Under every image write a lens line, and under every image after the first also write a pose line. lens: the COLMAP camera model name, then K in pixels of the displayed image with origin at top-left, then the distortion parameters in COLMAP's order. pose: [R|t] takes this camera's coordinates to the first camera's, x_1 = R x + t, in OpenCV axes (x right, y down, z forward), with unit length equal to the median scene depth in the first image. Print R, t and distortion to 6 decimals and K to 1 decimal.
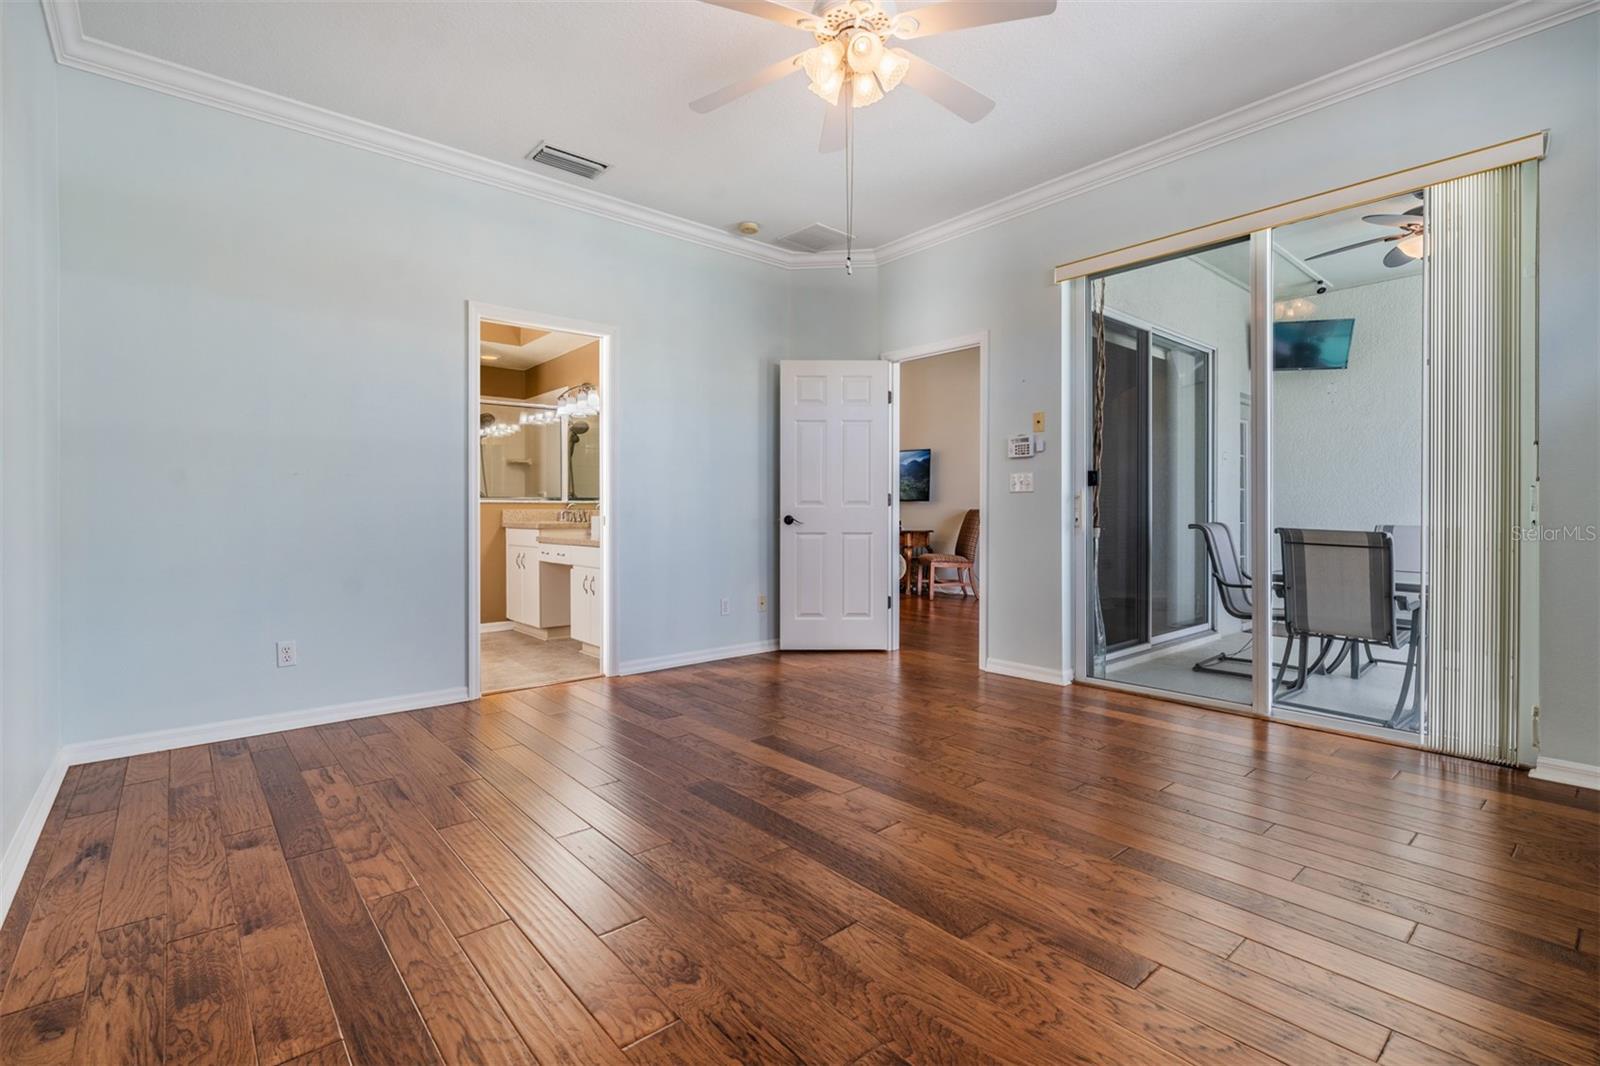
lens RADIAL K [[725.1, 0, 798.1], [0, 725.1, 519.1], [0, 0, 1]] dist [0.002448, -0.001141]
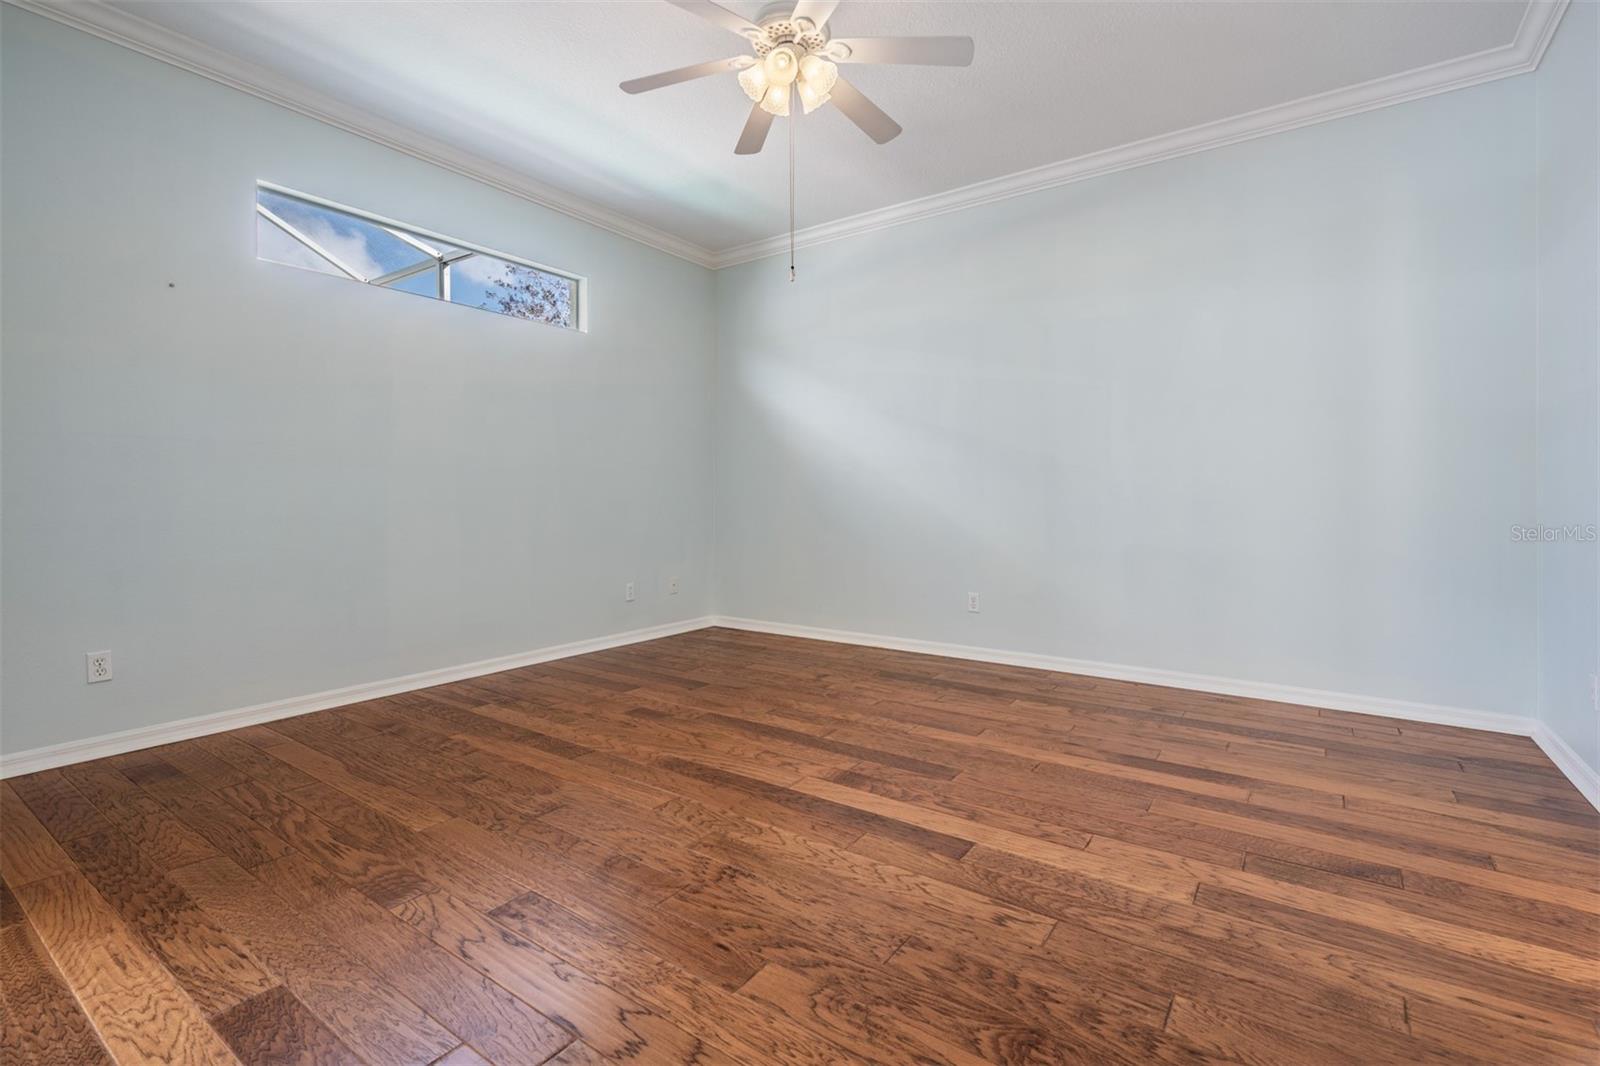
lens RADIAL K [[725.1, 0, 801.0], [0, 725.1, 529.3], [0, 0, 1]] dist [0.002448, -0.001141]
pose [[-0.971082, 0.014556, -0.238301, 0.325156], [0.002826, 0.998770, 0.049494, -0.018045], [0.238729, 0.047390, -0.969929, 2.107824]]
